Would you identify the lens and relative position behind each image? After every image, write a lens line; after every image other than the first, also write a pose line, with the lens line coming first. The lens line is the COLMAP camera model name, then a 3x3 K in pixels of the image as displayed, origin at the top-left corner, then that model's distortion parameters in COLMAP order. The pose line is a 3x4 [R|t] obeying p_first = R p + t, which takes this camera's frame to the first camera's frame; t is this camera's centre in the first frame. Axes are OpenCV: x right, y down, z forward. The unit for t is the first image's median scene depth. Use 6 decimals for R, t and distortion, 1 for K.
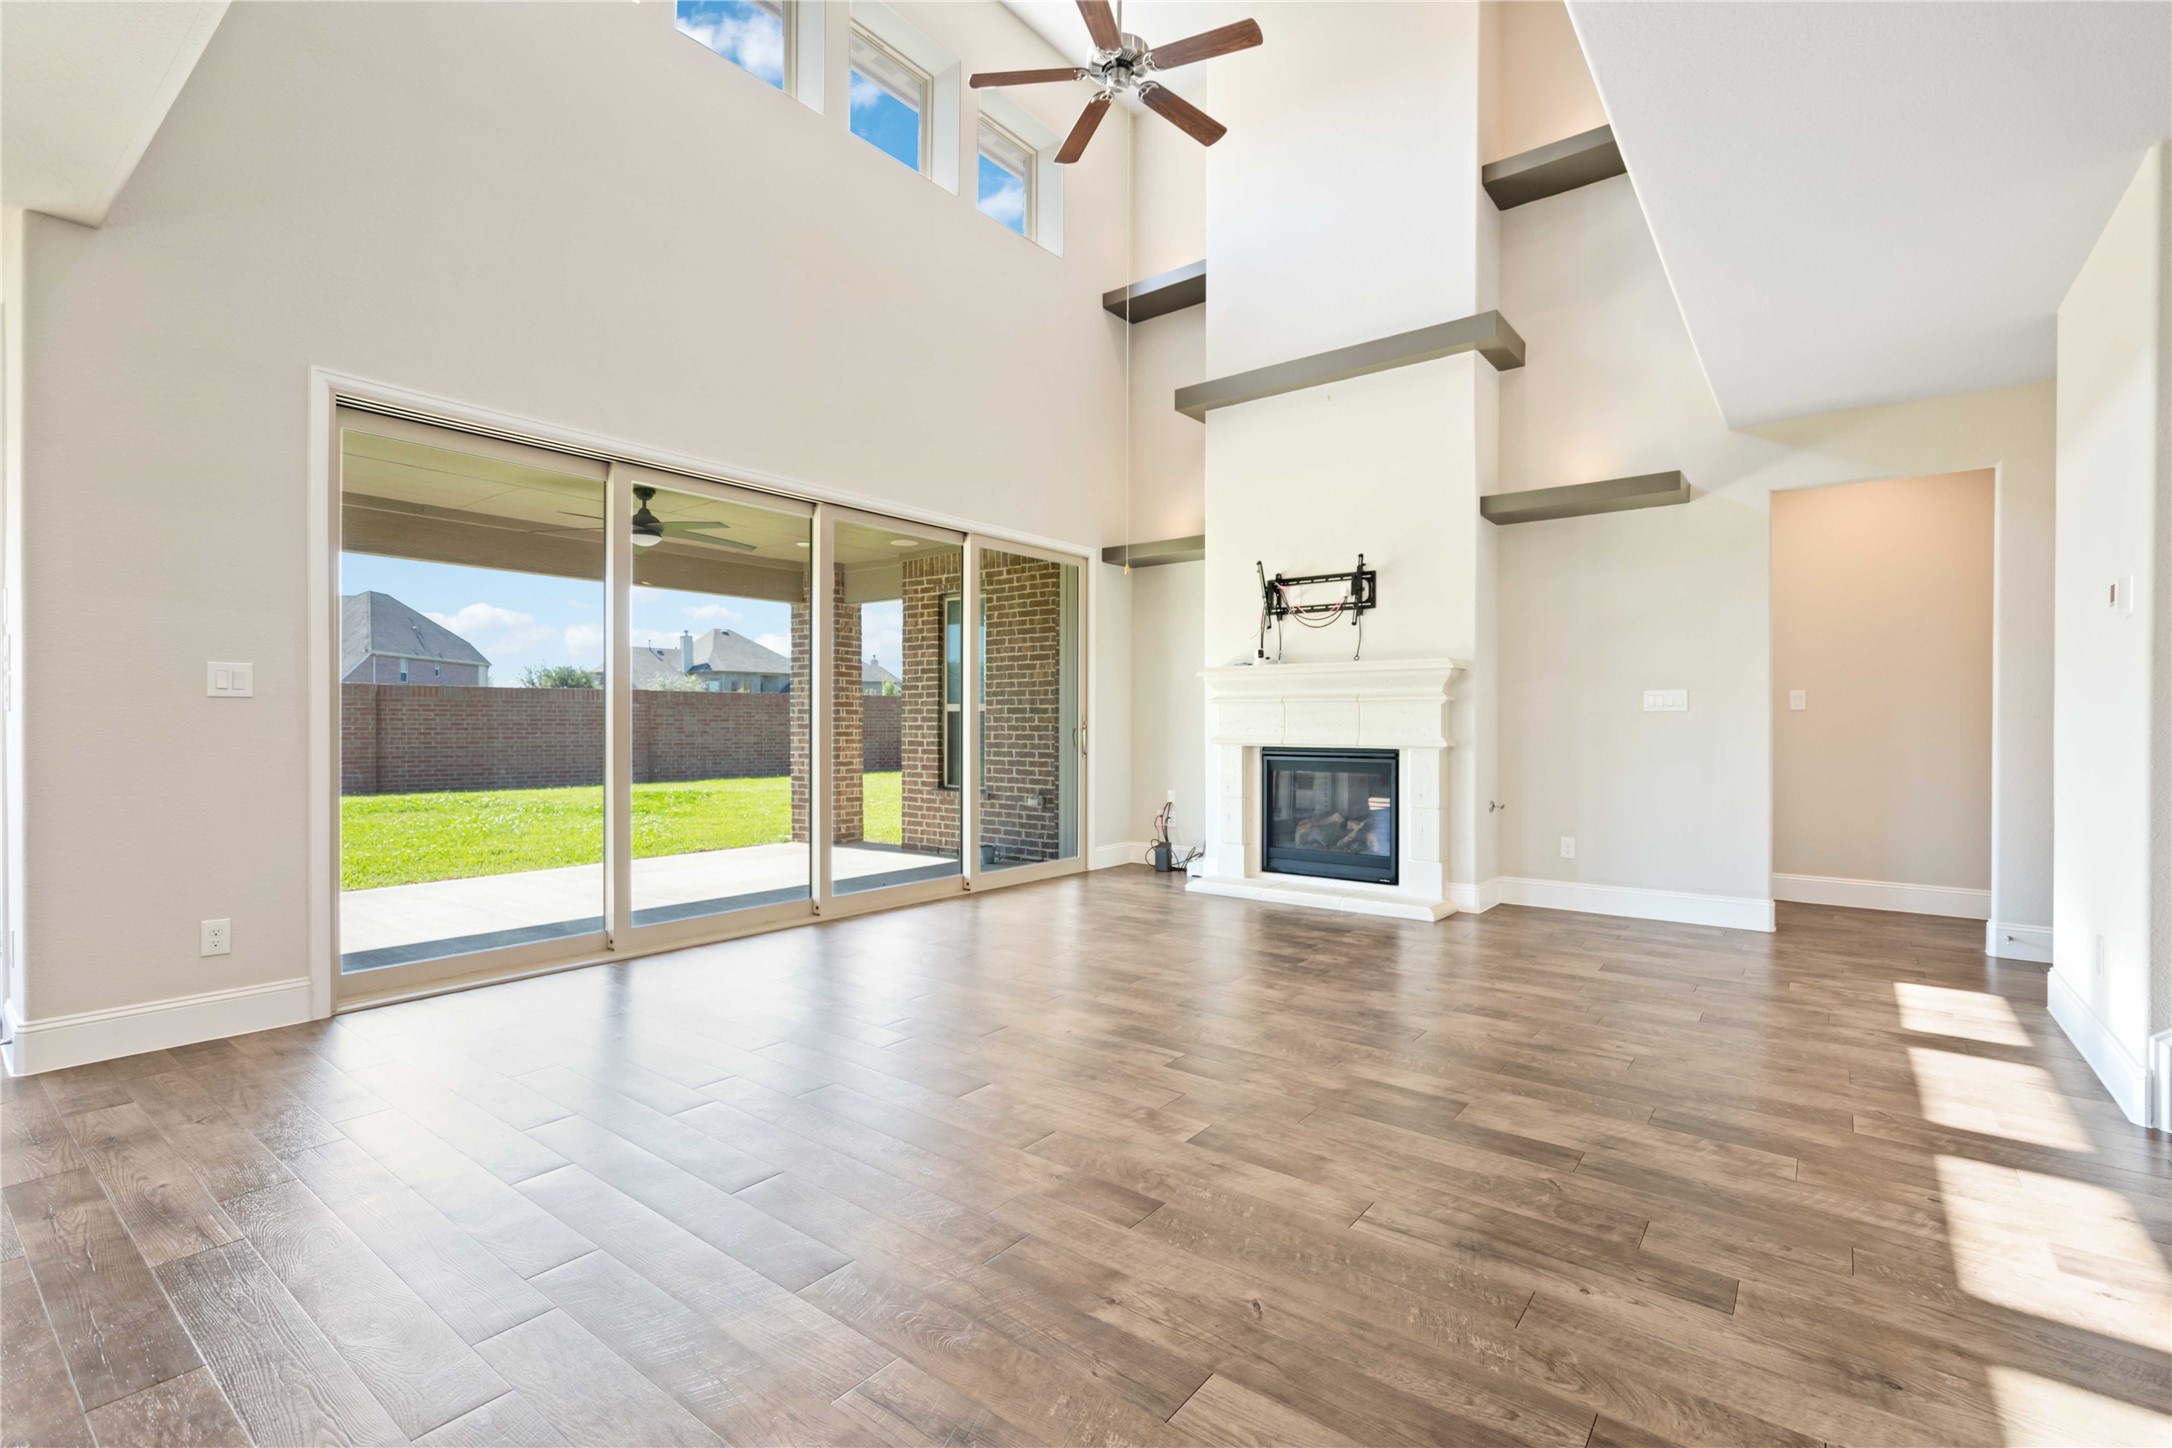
lens RADIAL K [[979.4, 0, 1083.7], [0, 979.4, 720.8], [0, 0, 1]] dist [-0.012612, 0.000854]
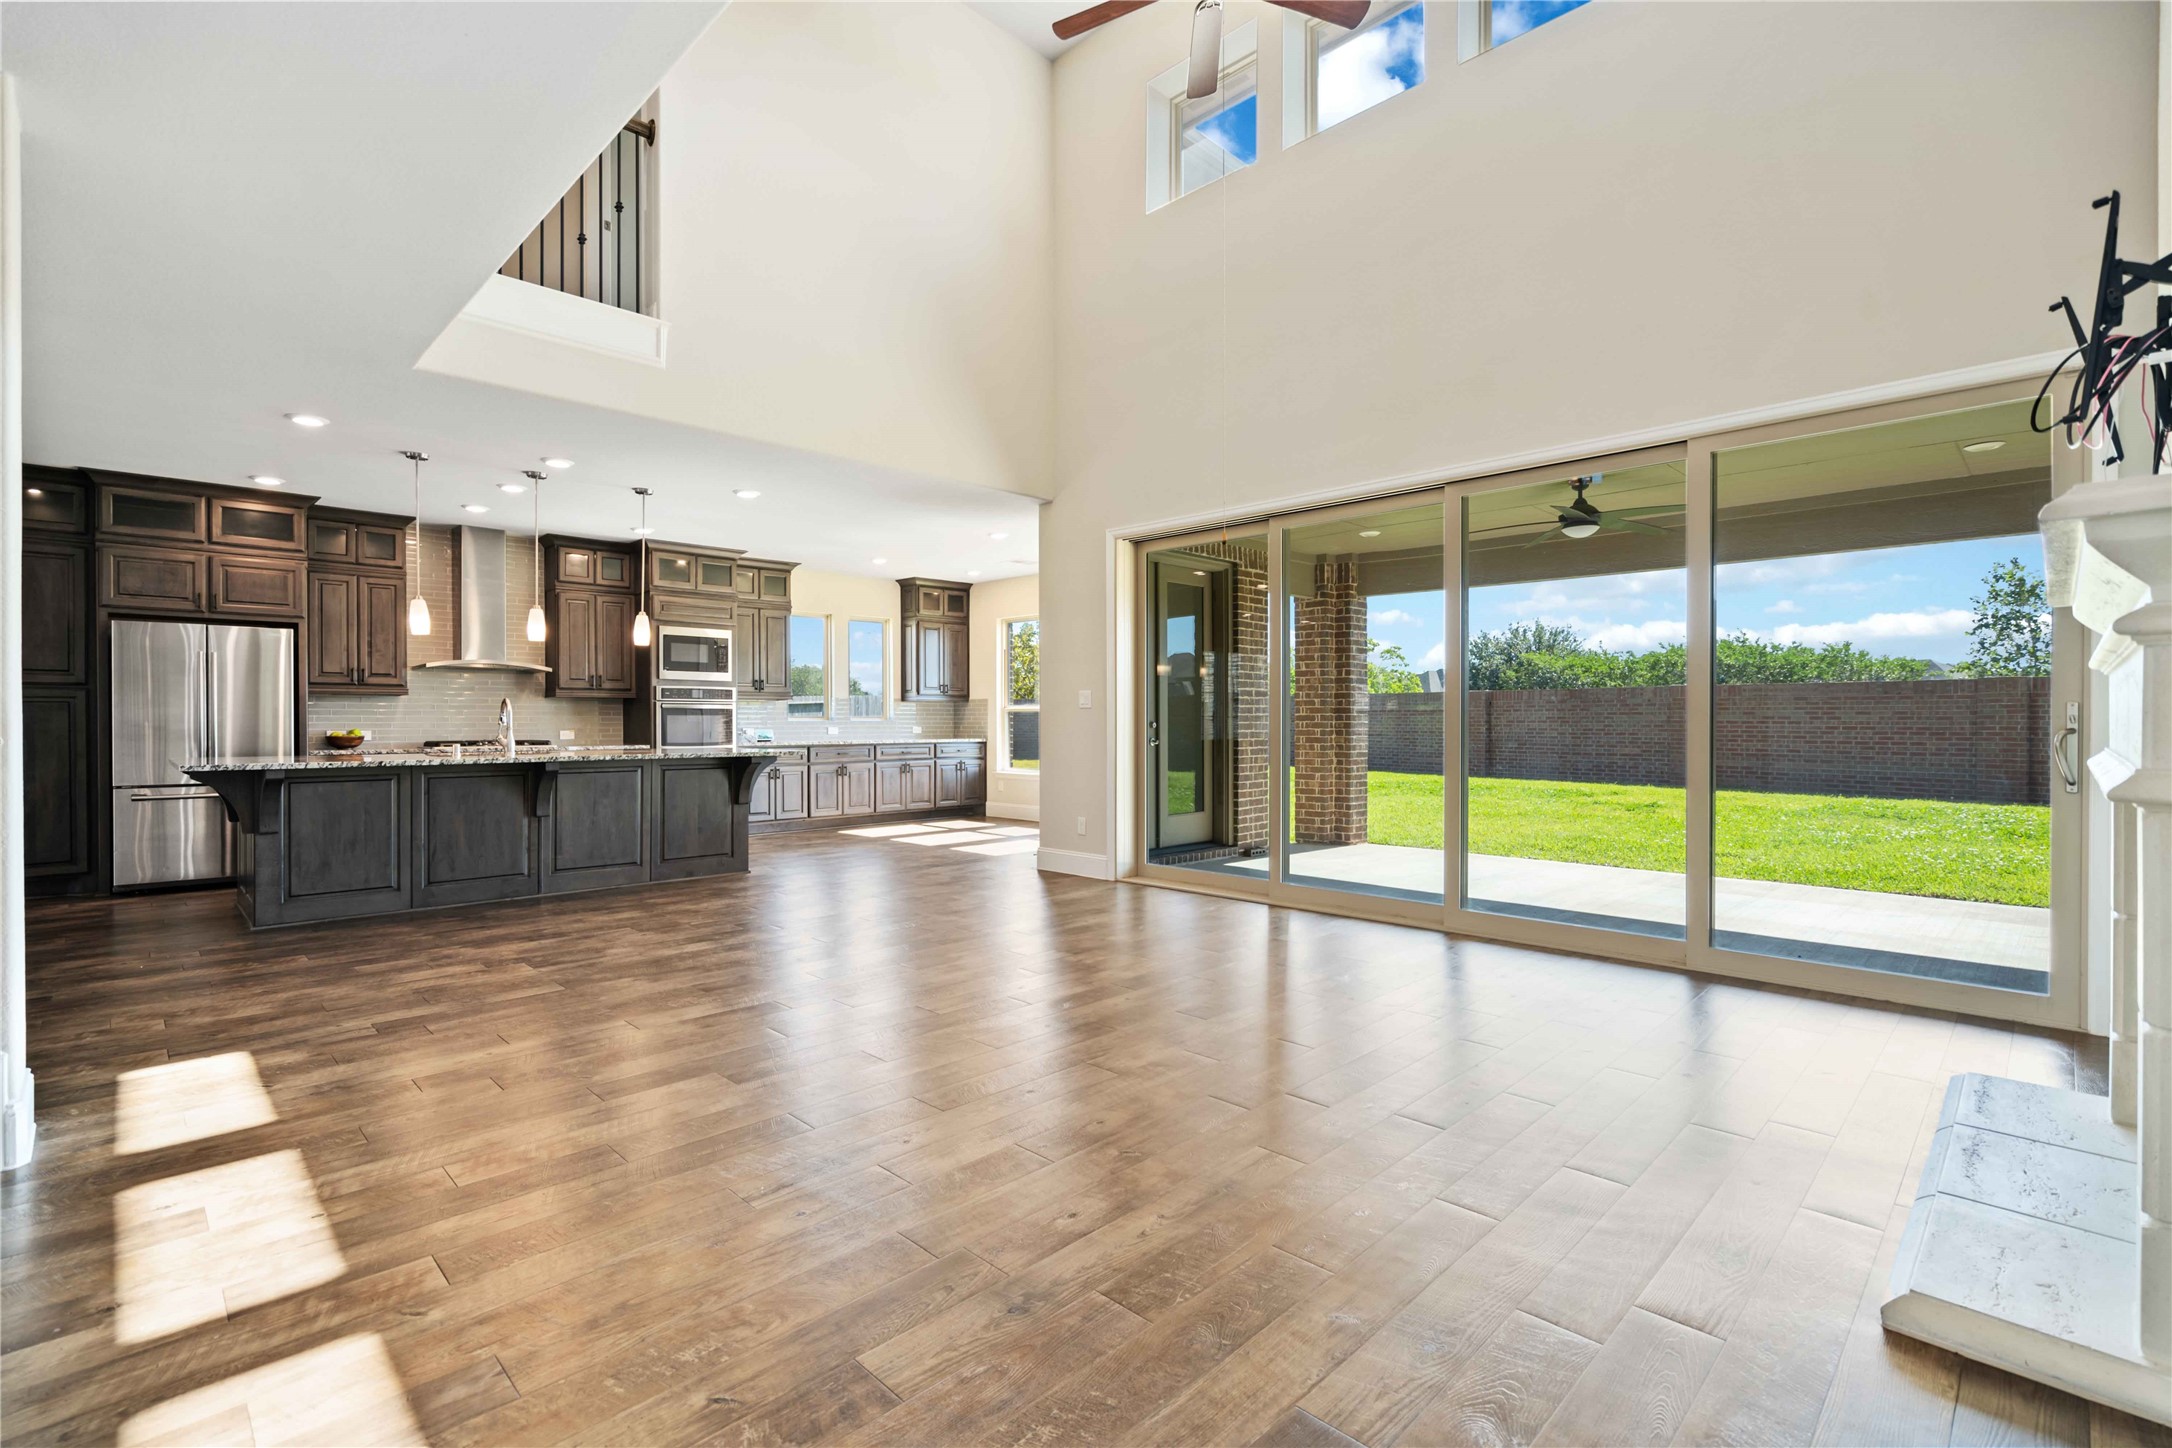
lens RADIAL K [[979.4, 0, 1083.9], [0, 979.4, 726.4], [0, 0, 1]] dist [-0.012612, 0.000854]
pose [[-0.121792, 0.008461, -0.992520, 1.546274], [0.002470, 0.999963, 0.008221, -0.002691], [0.992553, -0.001450, -0.121809, 1.666743]]
